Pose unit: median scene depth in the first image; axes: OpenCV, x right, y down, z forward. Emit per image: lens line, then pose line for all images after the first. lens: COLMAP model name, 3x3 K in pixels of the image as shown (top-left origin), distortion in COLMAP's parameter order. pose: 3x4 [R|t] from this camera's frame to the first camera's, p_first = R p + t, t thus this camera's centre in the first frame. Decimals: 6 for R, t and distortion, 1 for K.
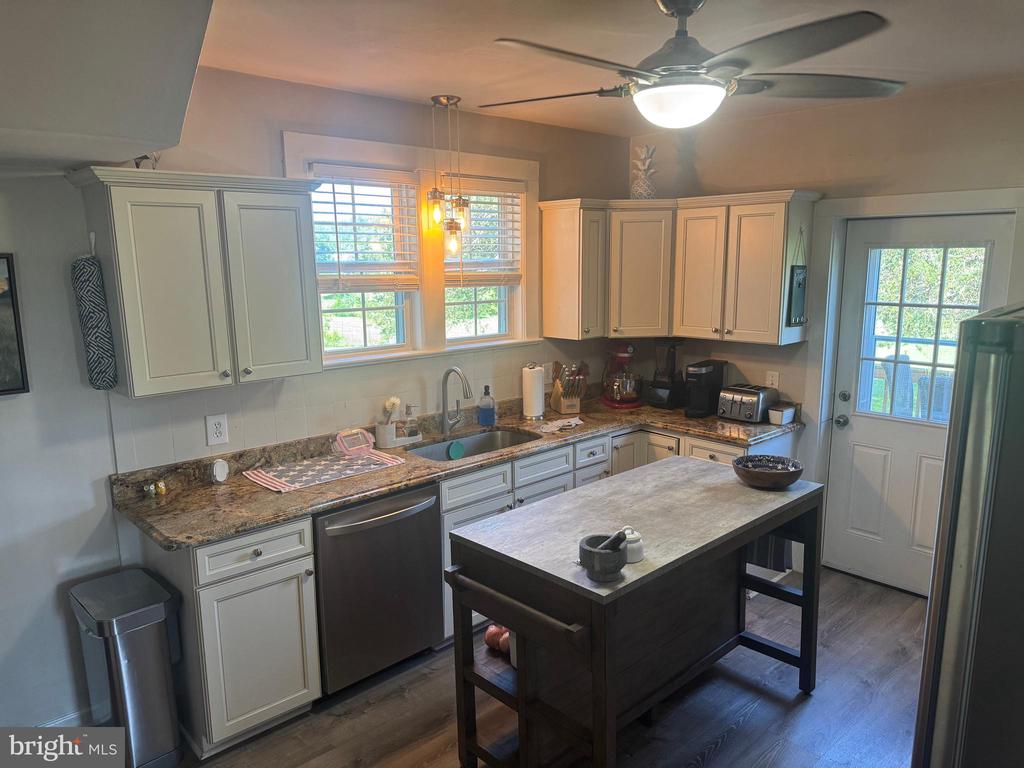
lens RADIAL K [[723.0, 0, 514.5], [0, 723.0, 391.5], [0, 0, 1]] dist [0.043565, -0.026768]
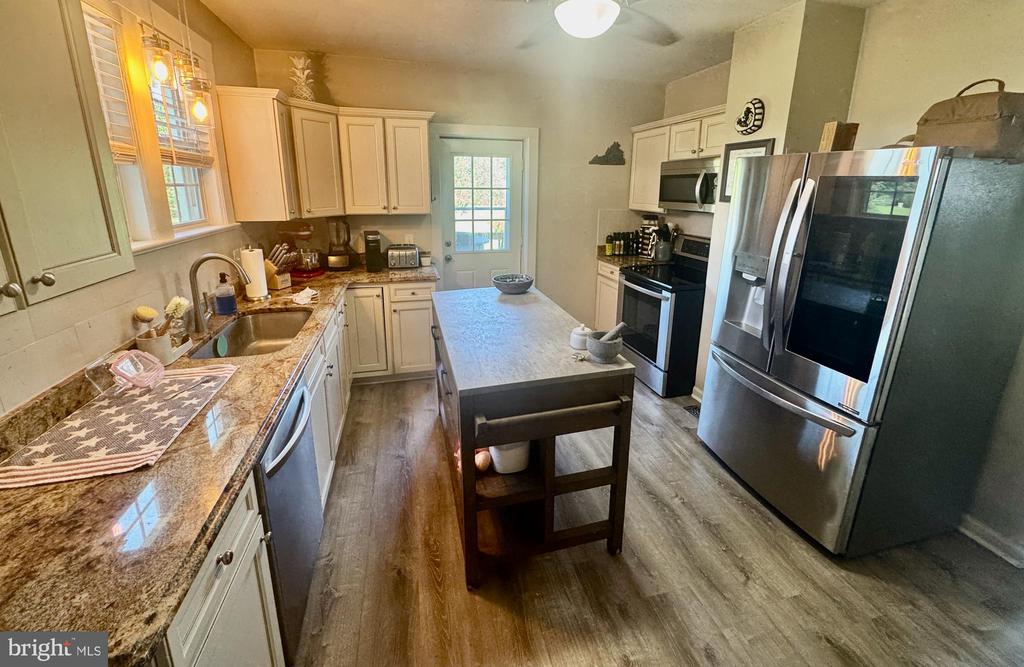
lens RADIAL K [[415.8, 0, 513.0], [0, 415.8, 283.5], [0, 0, 1]] dist [-0.004926, -0.000010]
pose [[0.469512, -0.189676, 0.862312, -0.377871], [0.144537, 0.979989, 0.136863, -0.015925], [-0.871015, 0.060377, 0.487531, 0.455575]]
